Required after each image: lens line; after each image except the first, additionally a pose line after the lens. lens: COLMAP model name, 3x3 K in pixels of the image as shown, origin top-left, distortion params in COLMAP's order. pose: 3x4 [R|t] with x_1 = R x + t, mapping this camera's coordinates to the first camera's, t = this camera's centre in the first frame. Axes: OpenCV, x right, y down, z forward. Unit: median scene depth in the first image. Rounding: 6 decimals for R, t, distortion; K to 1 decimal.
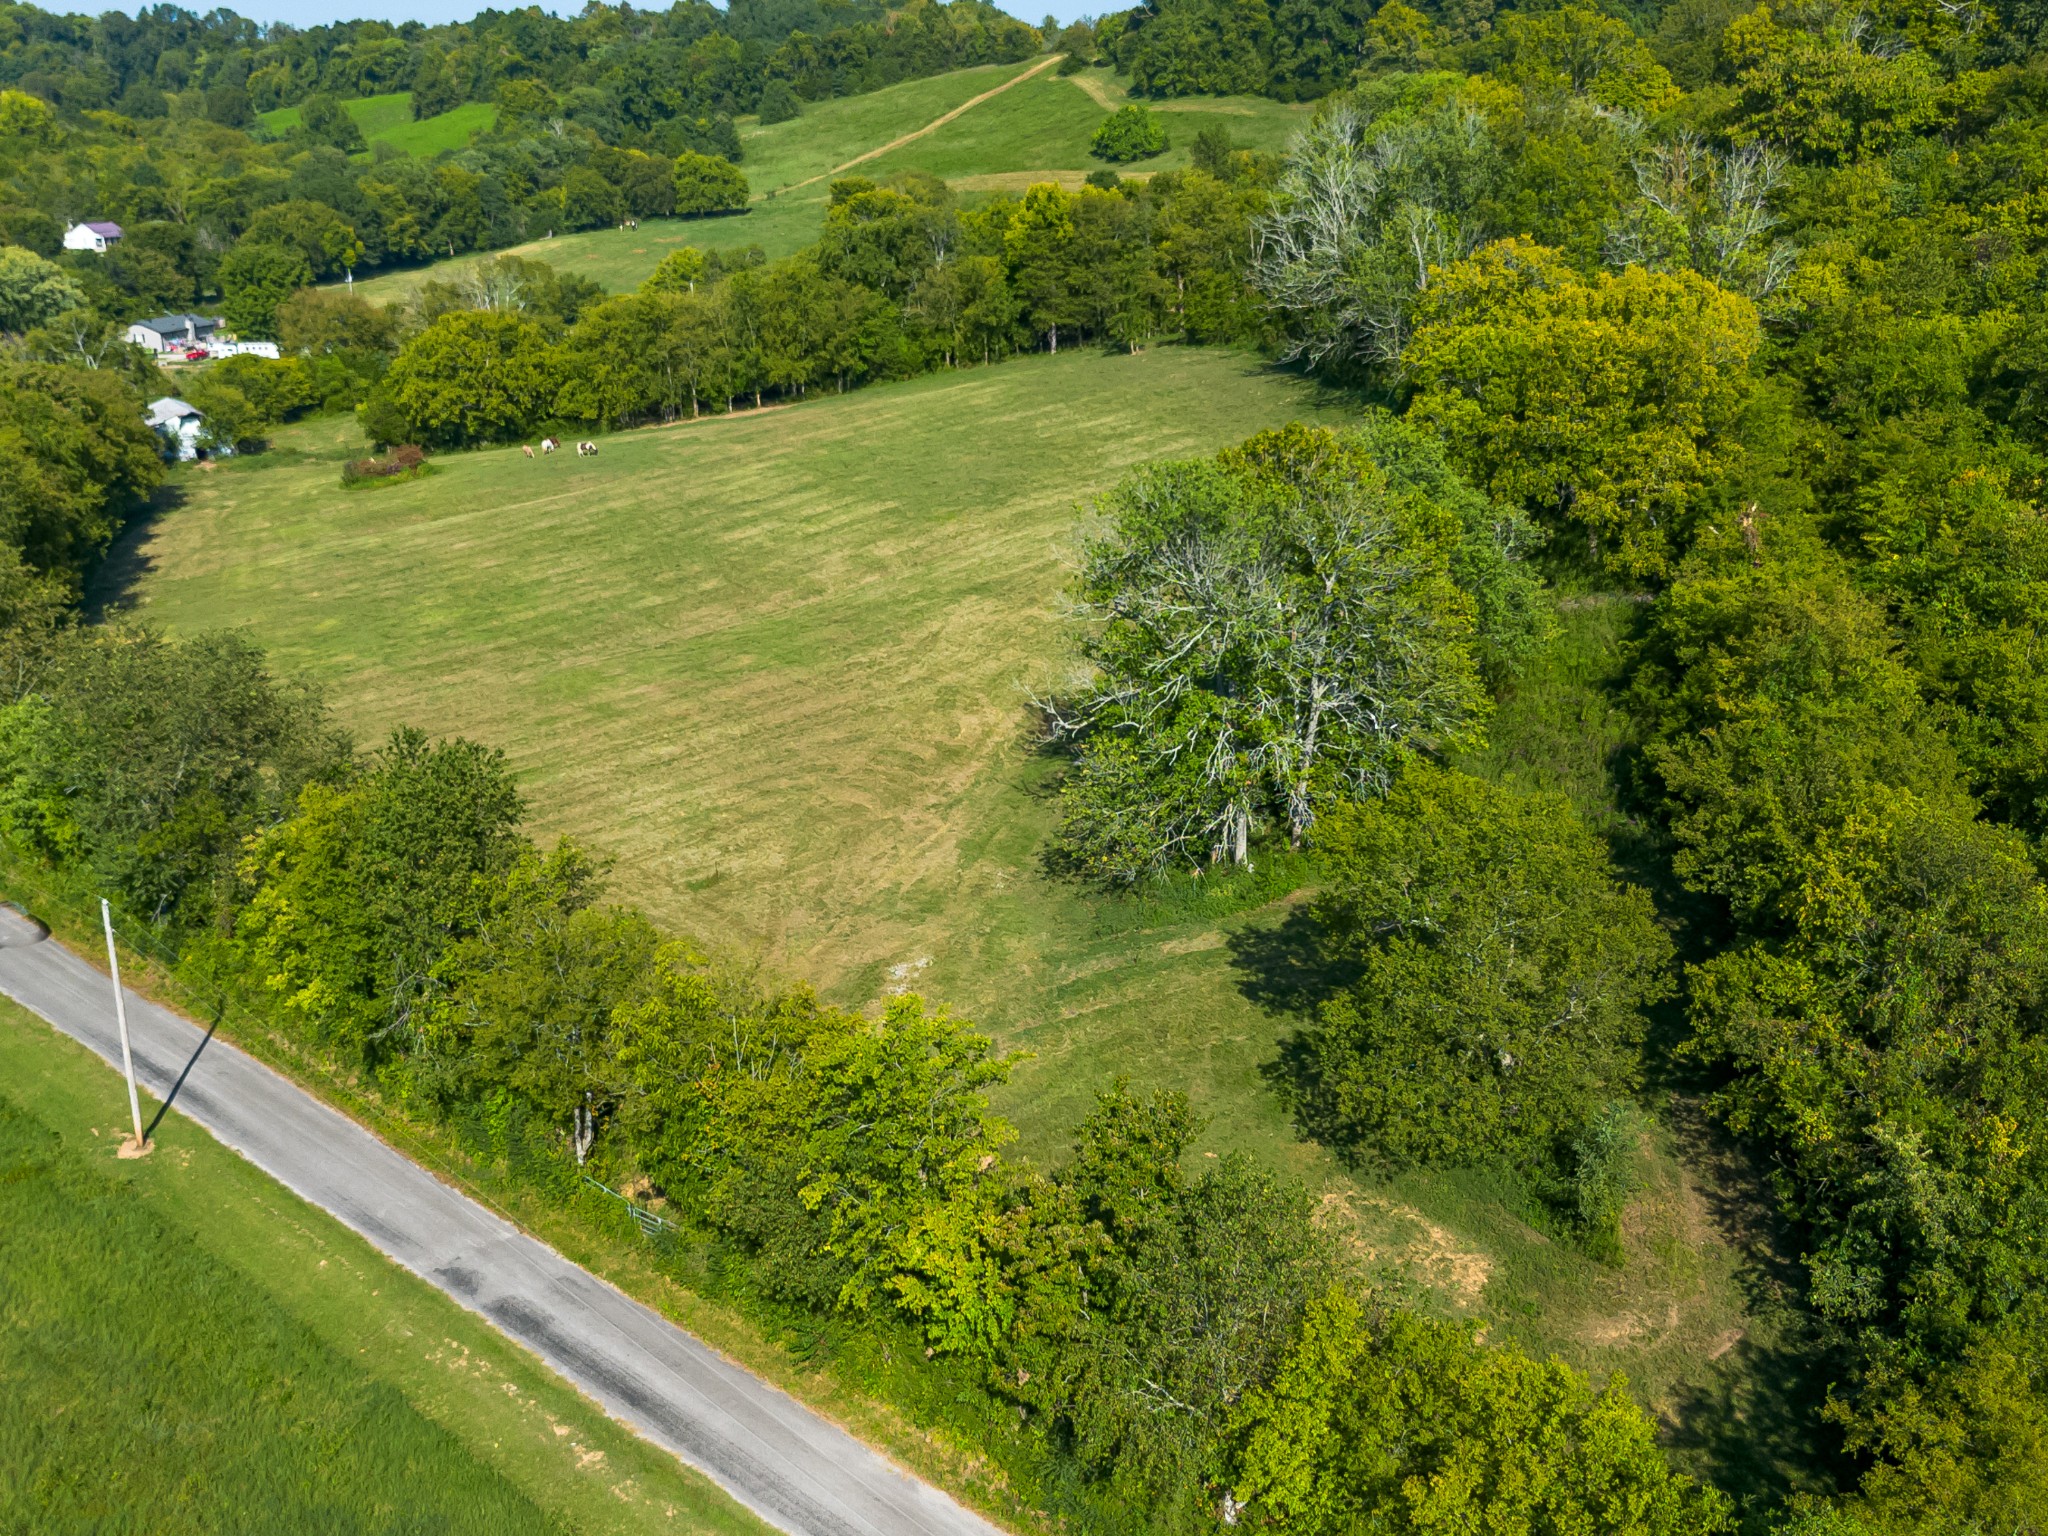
lens RADIAL K [[2082.8, 0, 1027.6], [0, 2082.8, 779.4], [0, 0, 1]] dist [0.045337, 0.000000]
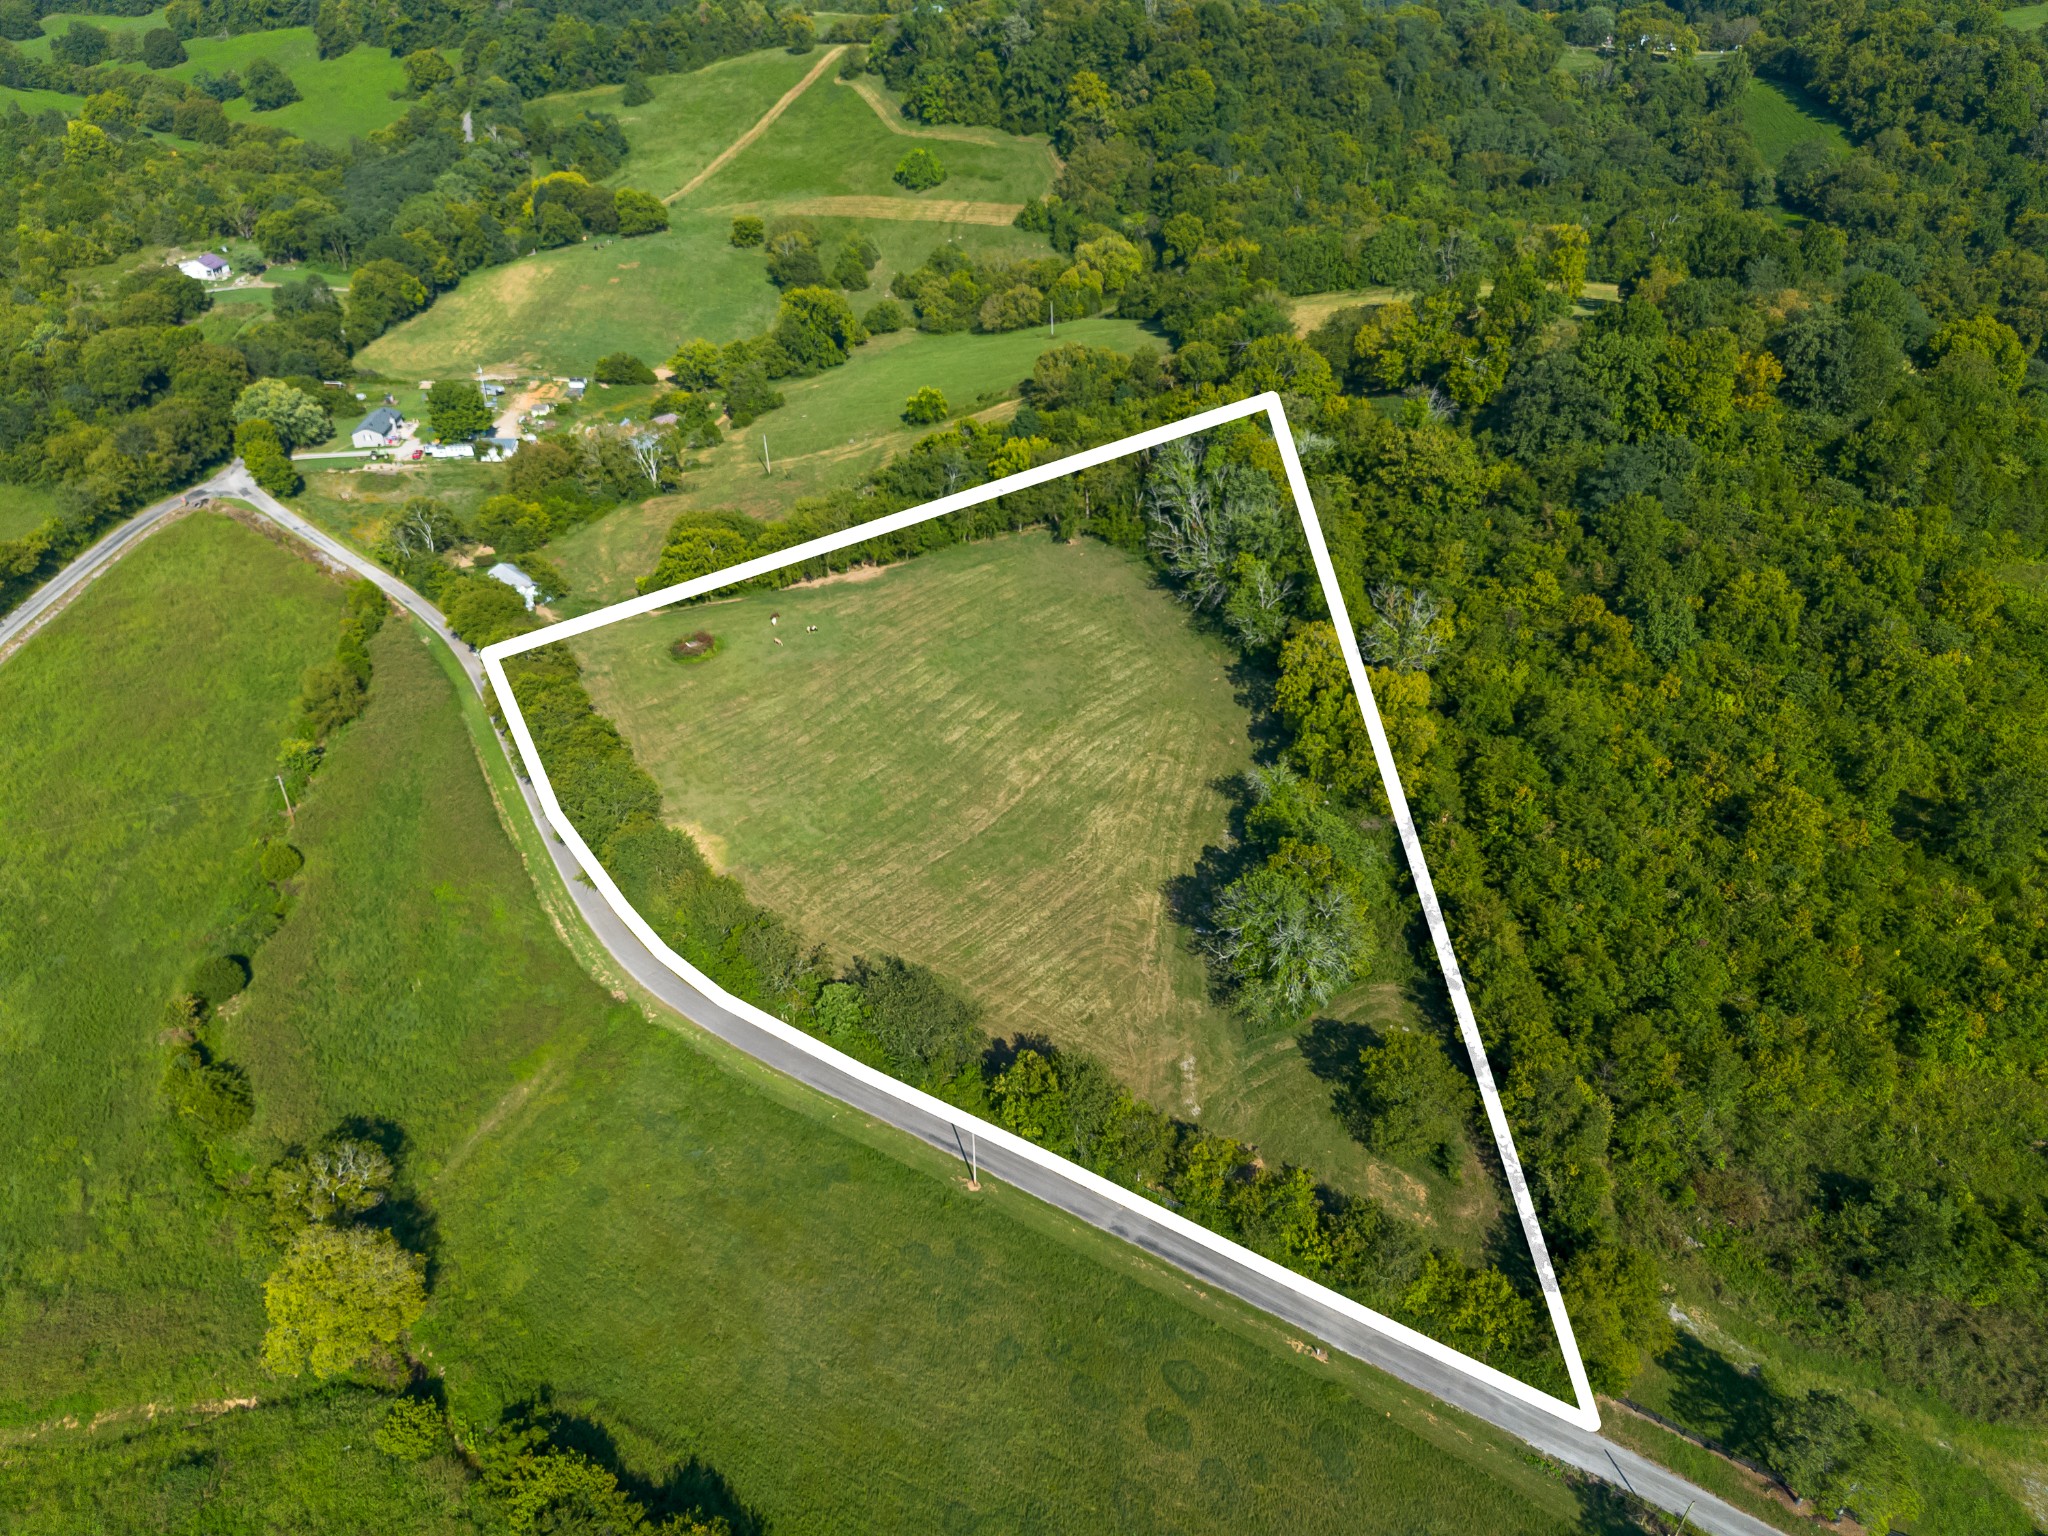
lens RADIAL K [[1452.4, 0, 1028.2], [0, 1452.4, 758.2], [0, 0, 1]] dist [0.070191, -0.046238]
pose [[0.979425, -0.101110, 0.174653, -0.228842], [0.056753, 0.968509, 0.242424, -0.320723], [-0.193665, -0.227524, 0.954320, -0.301566]]
